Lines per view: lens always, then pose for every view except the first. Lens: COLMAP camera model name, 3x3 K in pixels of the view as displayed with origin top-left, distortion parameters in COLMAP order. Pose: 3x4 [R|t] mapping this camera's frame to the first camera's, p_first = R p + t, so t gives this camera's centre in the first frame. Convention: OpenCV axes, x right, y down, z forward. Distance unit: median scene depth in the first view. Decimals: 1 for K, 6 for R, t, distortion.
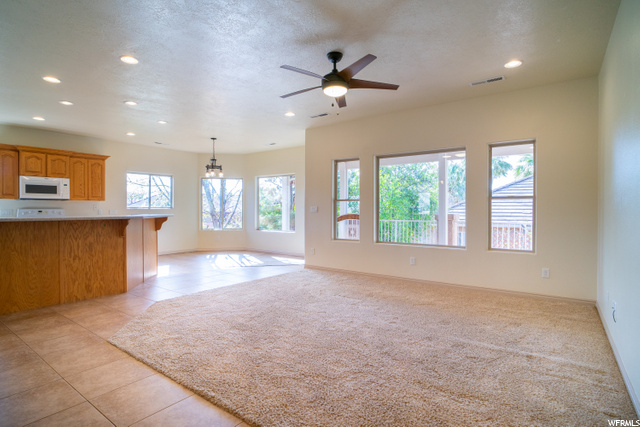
lens RADIAL K [[326.3, 0, 320.0], [0, 326.3, 213.5], [0, 0, 1]] dist [-0.001854, 0.002067]
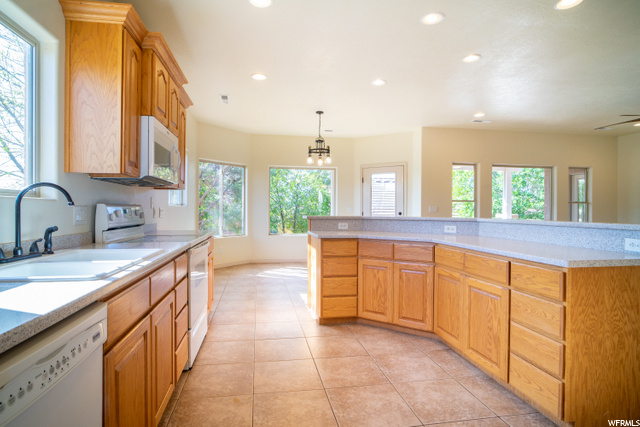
lens RADIAL K [[332.5, 0, 296.5], [0, 332.5, 209.7], [0, 0, 1]] dist [-0.002953, -0.000227]
pose [[0.691137, 0.000547, 0.722724, -1.030269], [0.004939, 0.999973, -0.005480, -0.005694], [-0.722707, 0.007357, 0.691115, 0.587511]]
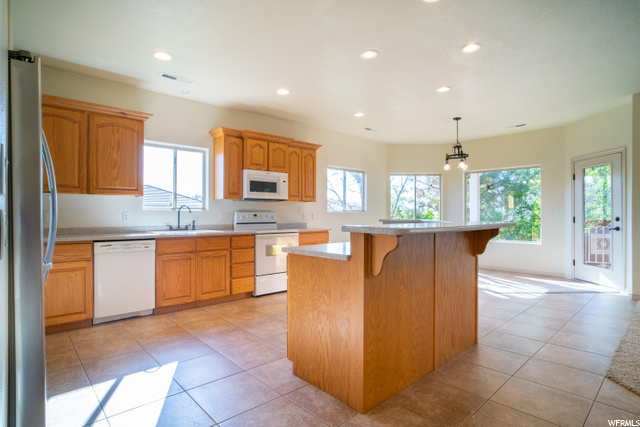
lens RADIAL K [[326.3, 0, 320.0], [0, 326.3, 213.5], [0, 0, 1]] dist [-0.001854, 0.002067]
pose [[0.988205, 0.001001, -0.153136, -0.594421], [-0.003042, 0.999910, -0.013094, -0.000404], [0.153109, 0.013406, 0.988118, 0.246236]]
